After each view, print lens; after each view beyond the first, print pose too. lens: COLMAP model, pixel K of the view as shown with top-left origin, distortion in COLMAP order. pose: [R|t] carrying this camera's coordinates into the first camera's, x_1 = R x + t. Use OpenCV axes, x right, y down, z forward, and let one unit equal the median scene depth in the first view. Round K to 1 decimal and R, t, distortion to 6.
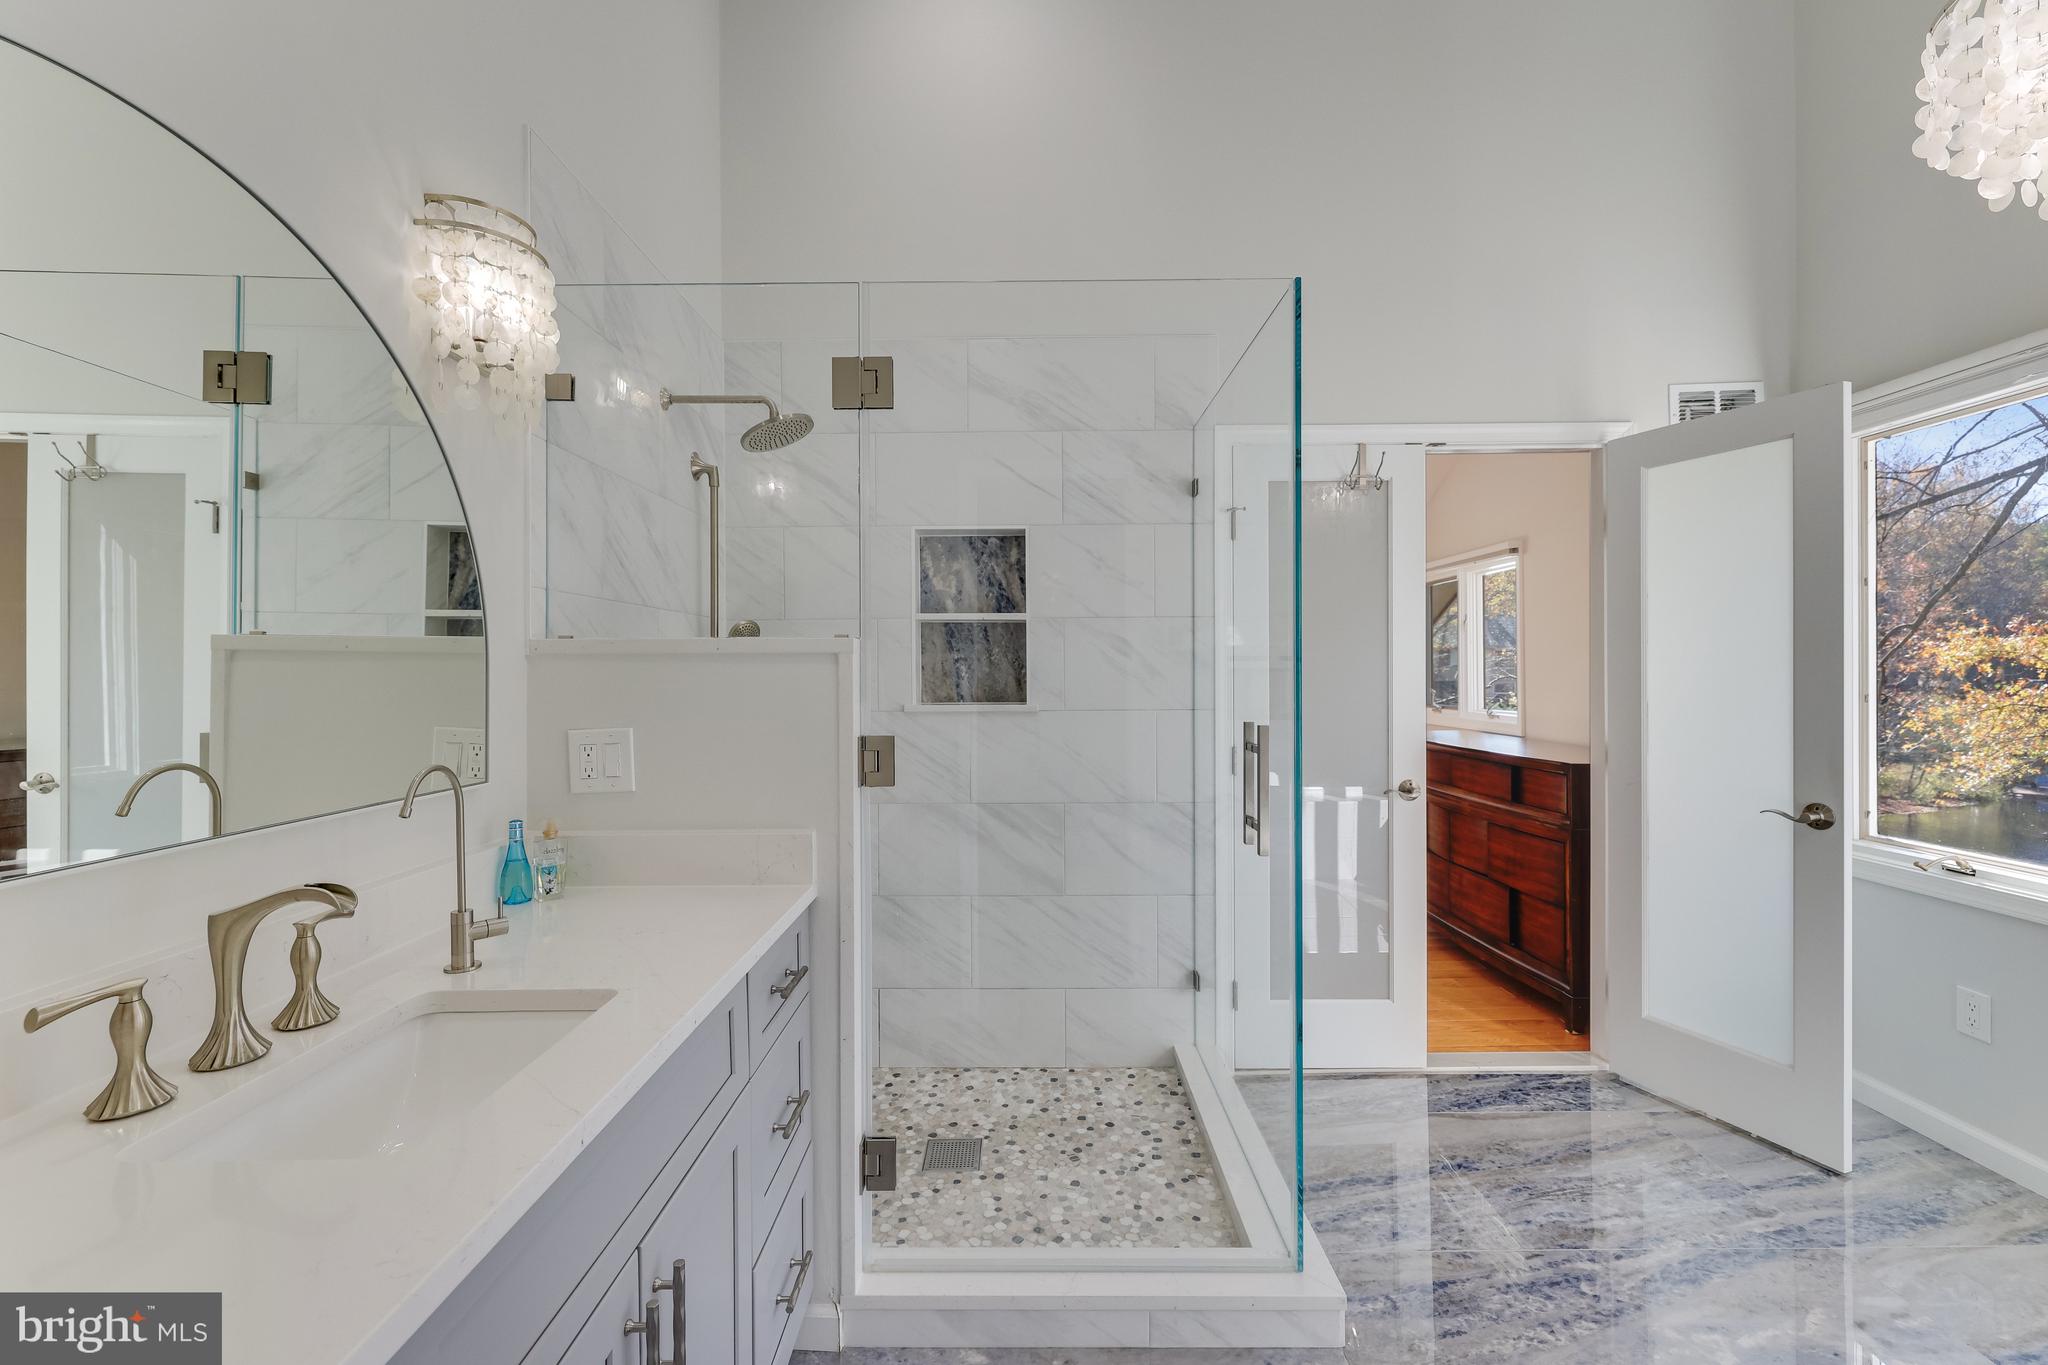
lens RADIAL K [[882.2, 0, 1007.0], [0, 882.2, 672.4], [0, 0, 1]] dist [0.000756, -0.000370]
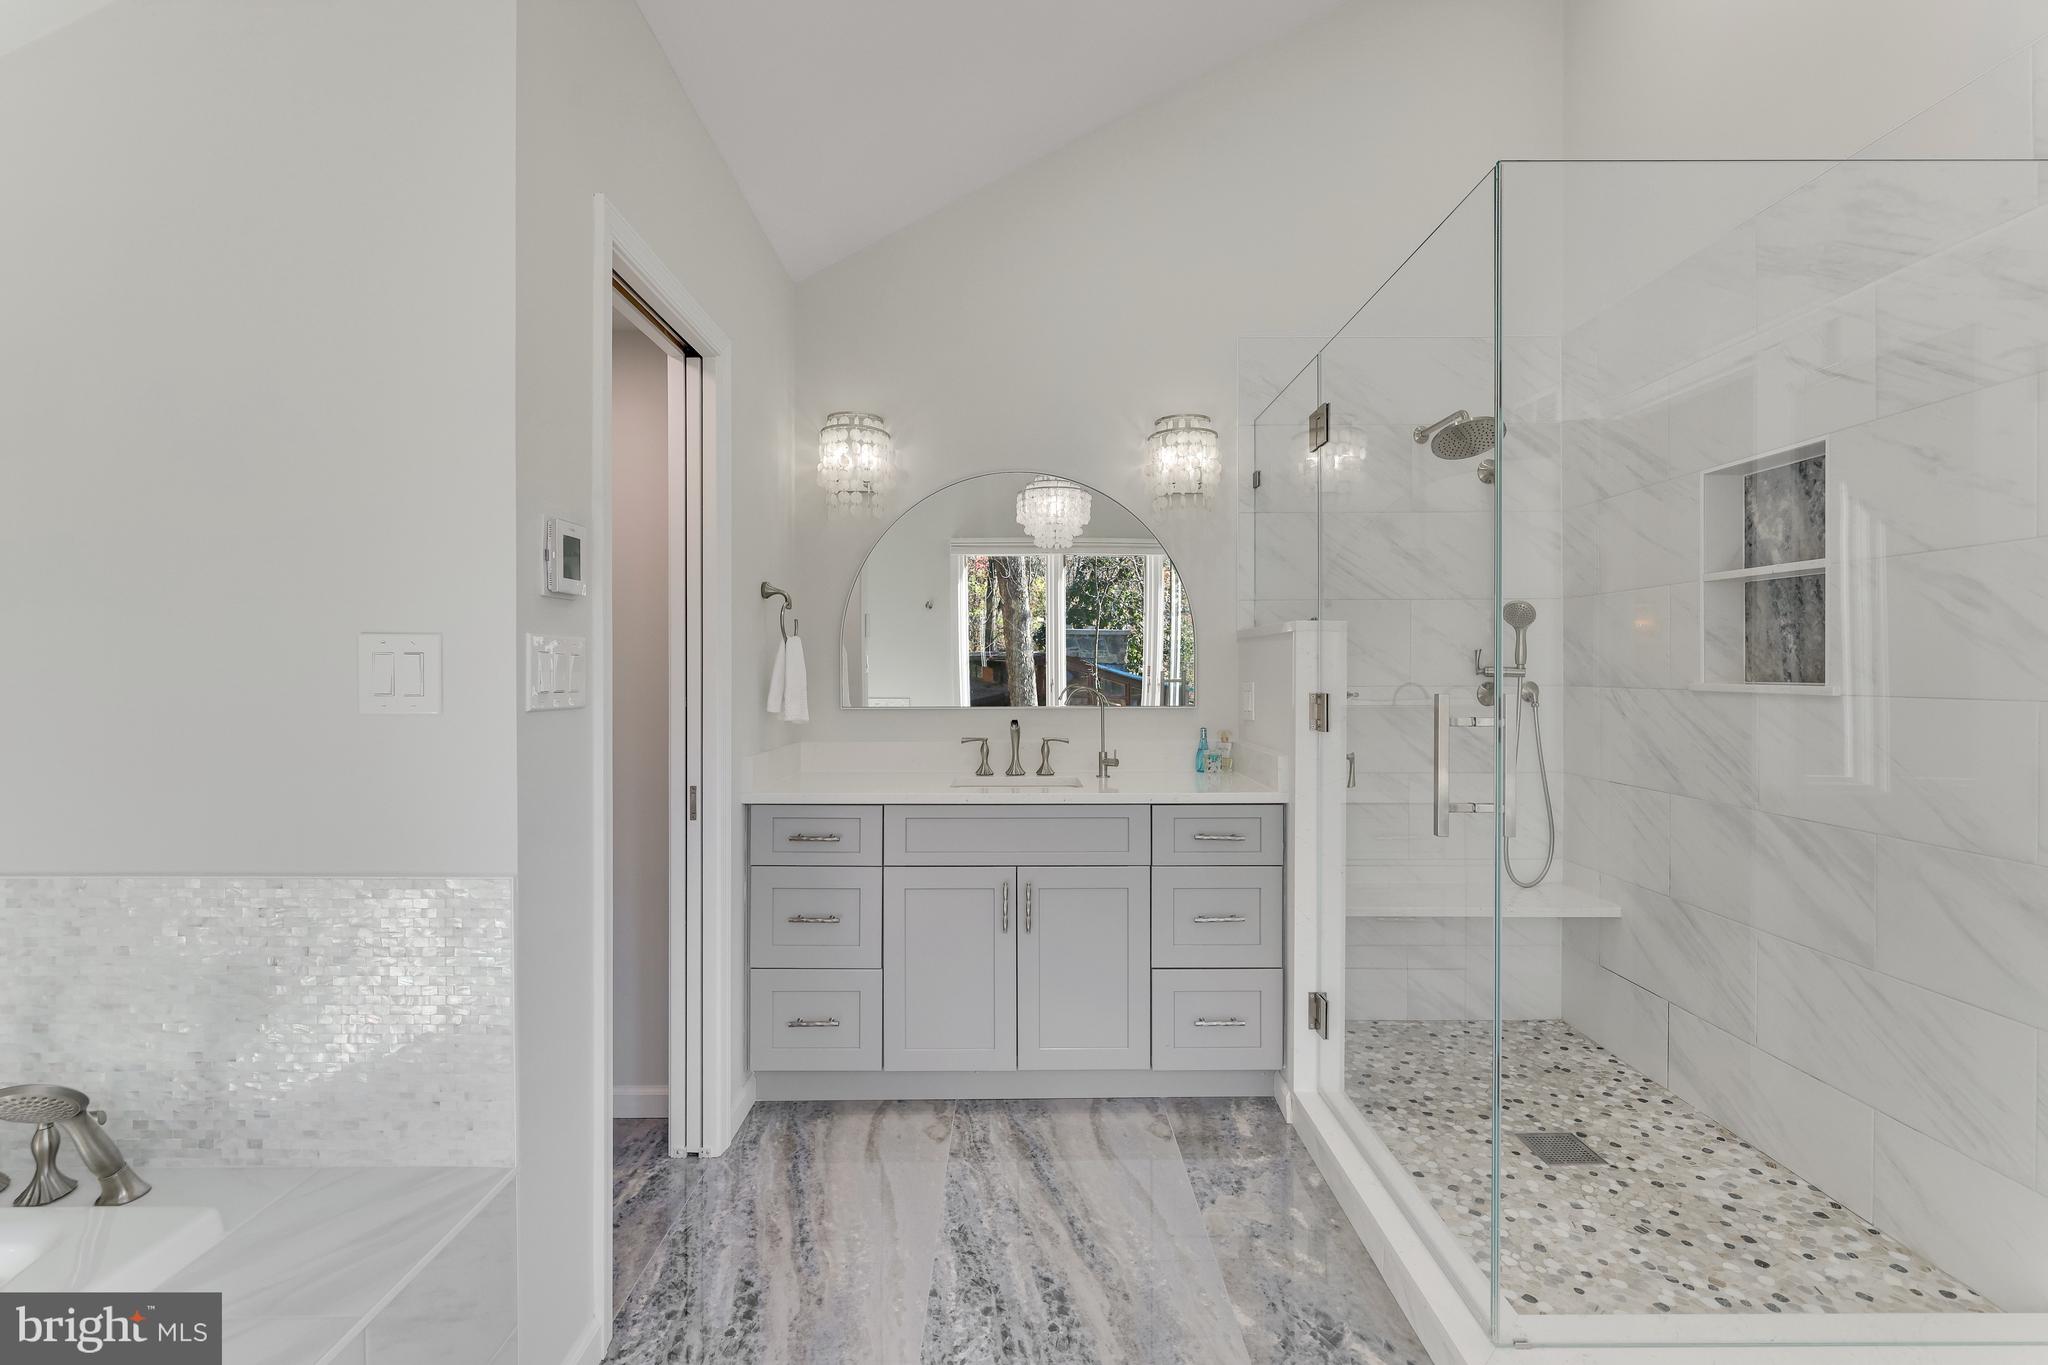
lens RADIAL K [[882.2, 0, 1007.0], [0, 882.2, 672.4], [0, 0, 1]] dist [0.000756, -0.000370]
pose [[-0.019178, 0.008922, -0.999776, 0.782542], [0.000482, 0.999960, 0.008914, 0.019702], [0.999816, -0.000310, -0.019182, 0.365777]]
